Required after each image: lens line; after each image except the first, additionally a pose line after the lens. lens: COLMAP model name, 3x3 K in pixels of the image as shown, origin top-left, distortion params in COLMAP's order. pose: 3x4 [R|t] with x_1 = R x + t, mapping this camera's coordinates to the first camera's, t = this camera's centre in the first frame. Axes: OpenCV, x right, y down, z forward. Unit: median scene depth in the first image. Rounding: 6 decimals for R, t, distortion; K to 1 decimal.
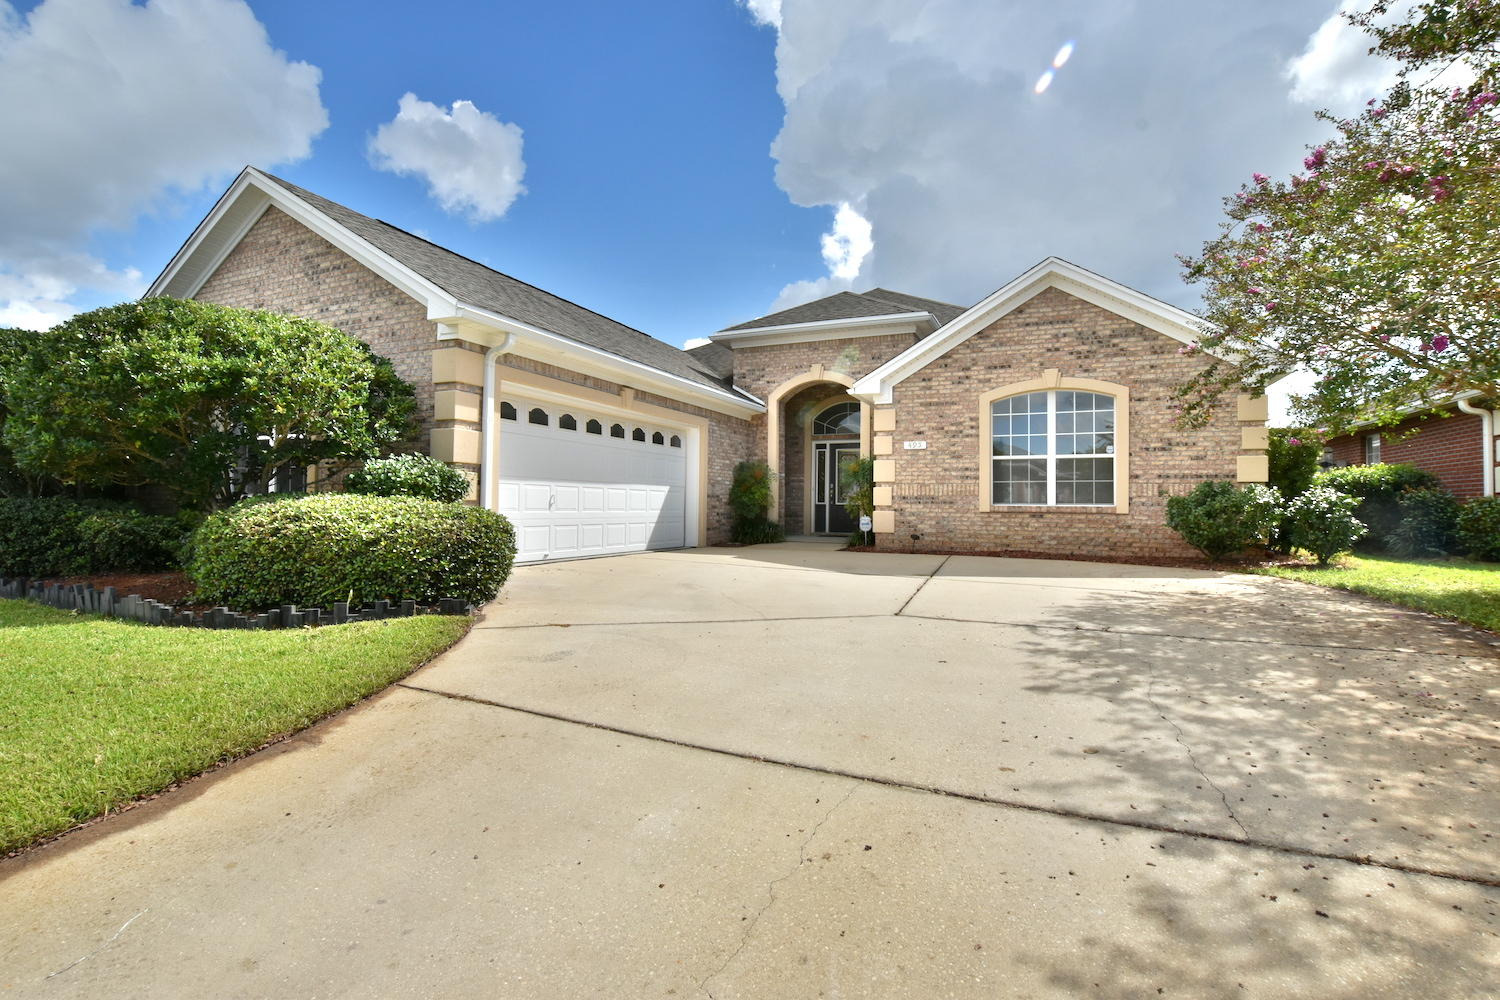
lens RADIAL K [[677.7, 0, 754.0], [0, 677.7, 495.5], [0, 0, 1]] dist [-0.033586, 0.002191]
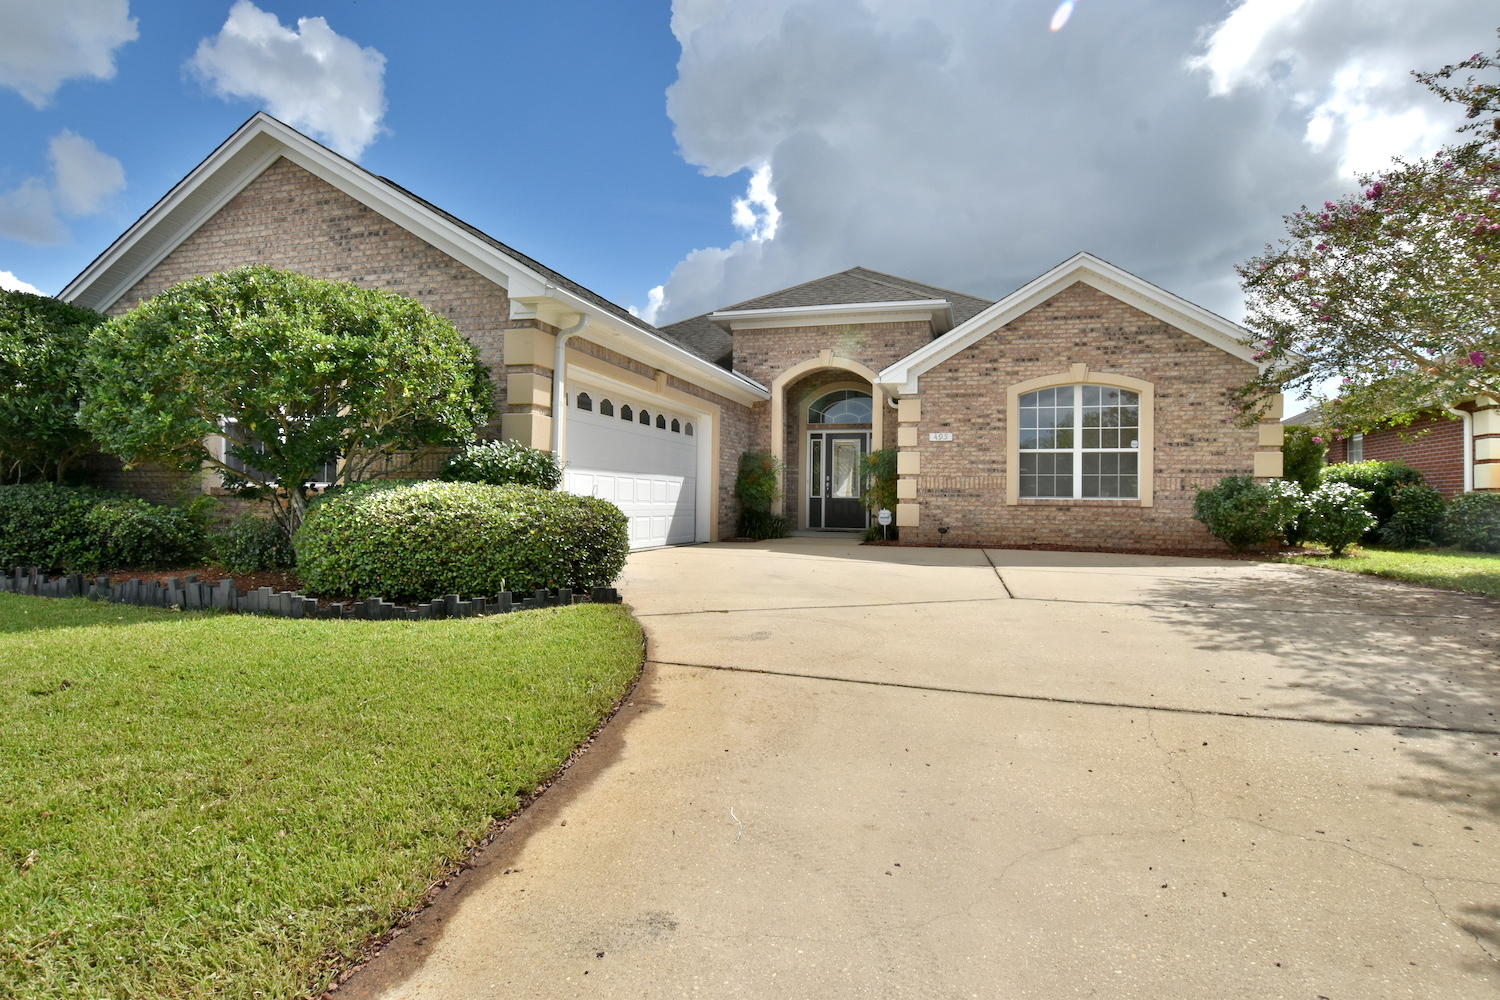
lens RADIAL K [[775.8, 0, 746.3], [0, 775.8, 496.9], [0, 0, 1]] dist [-0.025315, -0.001329]
pose [[0.991862, 0.004035, 0.127253, -0.240347], [-0.005134, 0.999952, 0.008305, 0.005951], [-0.127213, -0.008890, 0.991836, -0.102506]]
